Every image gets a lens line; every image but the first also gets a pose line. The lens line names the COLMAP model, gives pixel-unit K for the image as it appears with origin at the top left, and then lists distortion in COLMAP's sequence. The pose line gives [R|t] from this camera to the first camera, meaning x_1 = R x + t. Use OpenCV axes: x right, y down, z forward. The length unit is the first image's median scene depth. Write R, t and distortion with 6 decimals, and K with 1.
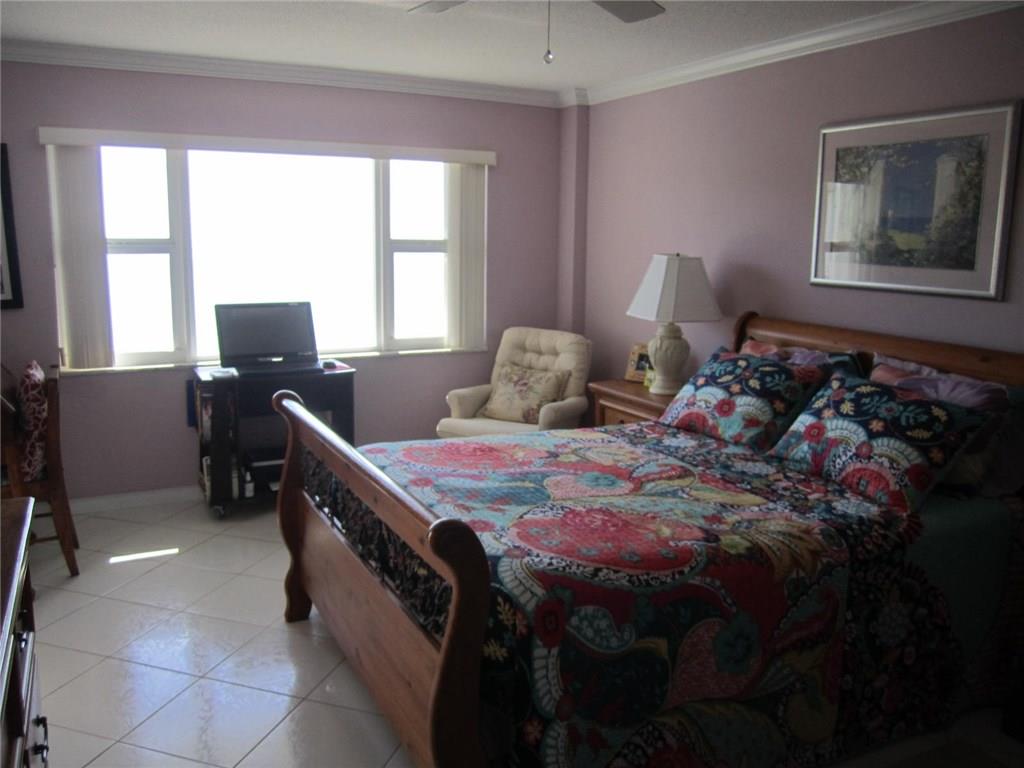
lens RADIAL K [[844.1, 0, 511.6], [0, 844.1, 383.8], [0, 0, 1]] dist [-0.047856, 0.000078]
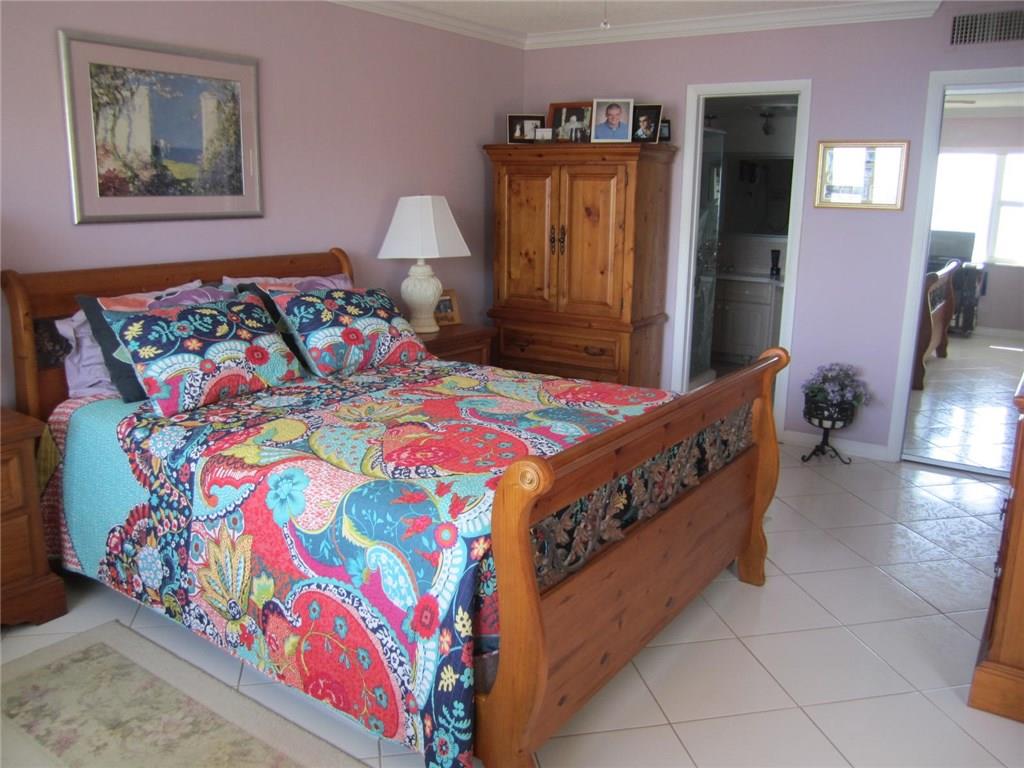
lens RADIAL K [[844.1, 0, 511.4], [0, 844.1, 380.3], [0, 0, 1]] dist [-0.047856, 0.000078]
pose [[-0.474992, -0.220902, 0.851813, -0.677393], [0.129553, 0.939878, 0.315982, -0.202832], [-0.870402, 0.260444, -0.417816, 1.153617]]
